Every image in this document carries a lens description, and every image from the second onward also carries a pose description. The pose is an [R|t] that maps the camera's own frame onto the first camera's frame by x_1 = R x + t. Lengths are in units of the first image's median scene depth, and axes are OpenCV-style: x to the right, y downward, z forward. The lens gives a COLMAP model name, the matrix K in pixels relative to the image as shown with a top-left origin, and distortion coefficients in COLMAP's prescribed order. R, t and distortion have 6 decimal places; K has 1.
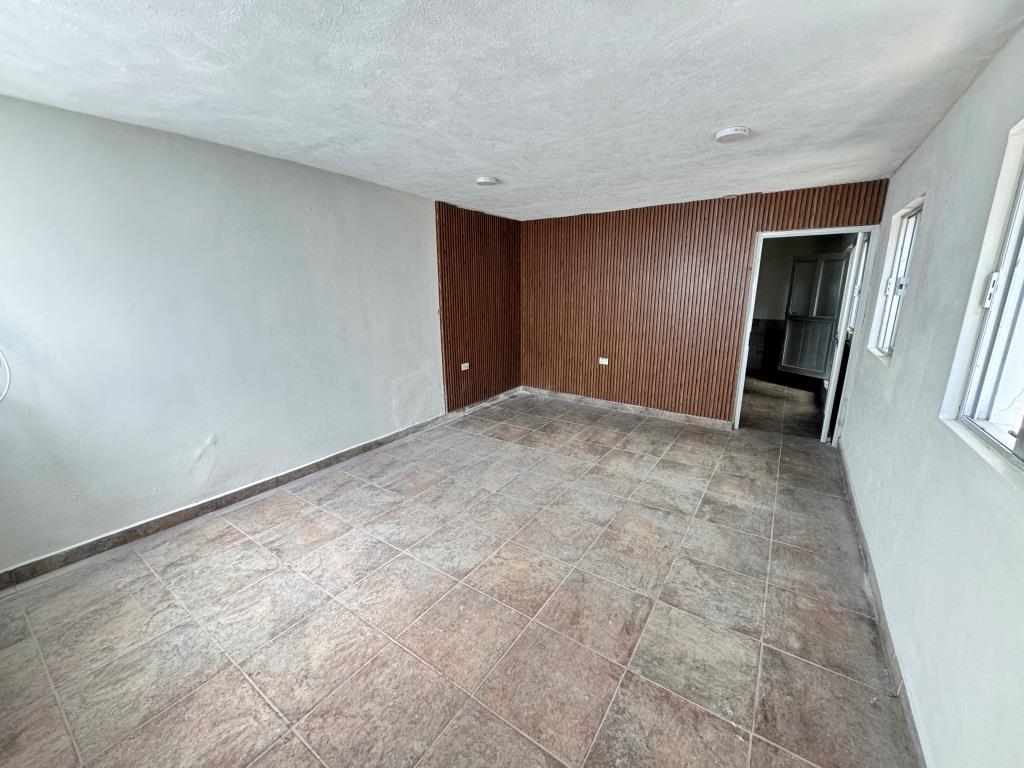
lens RADIAL K [[408.4, 0, 512.5], [0, 408.4, 381.8], [0, 0, 1]] dist [-0.001111, 0.000289]
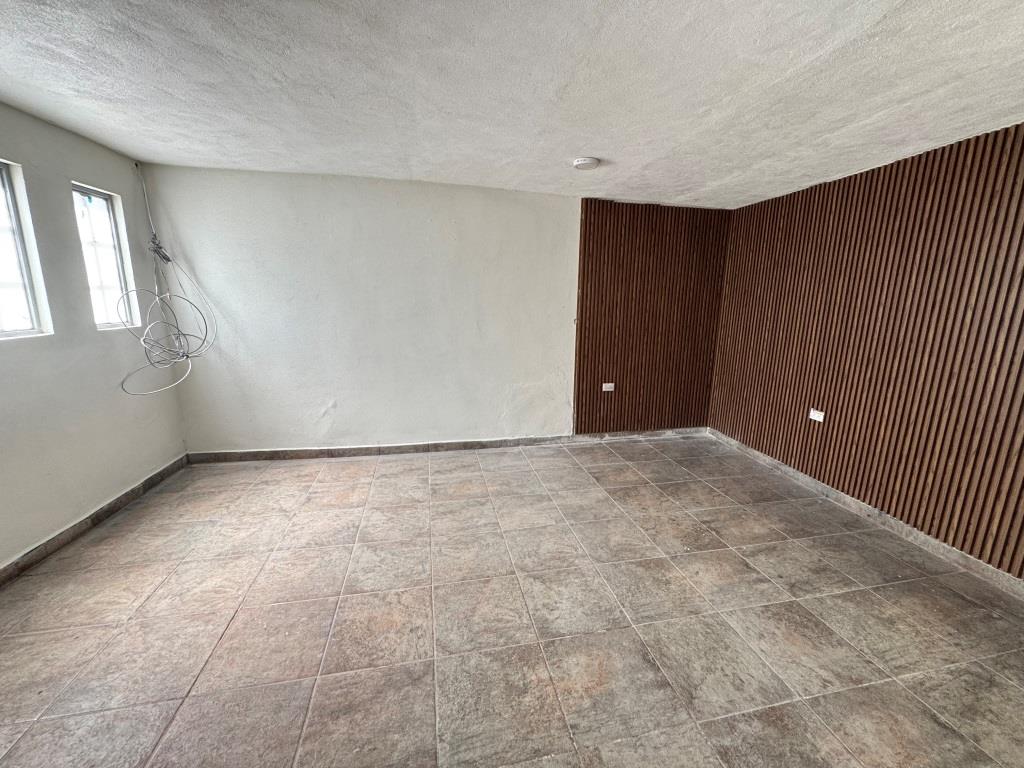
lens RADIAL K [[408.4, 0, 513.5], [0, 408.4, 381.5], [0, 0, 1]] dist [-0.001111, 0.000289]
pose [[0.723030, 0.152119, -0.673860, 0.556425], [-0.176788, 0.983716, 0.032379, -0.072736], [0.667812, 0.095719, 0.738149, 0.412740]]
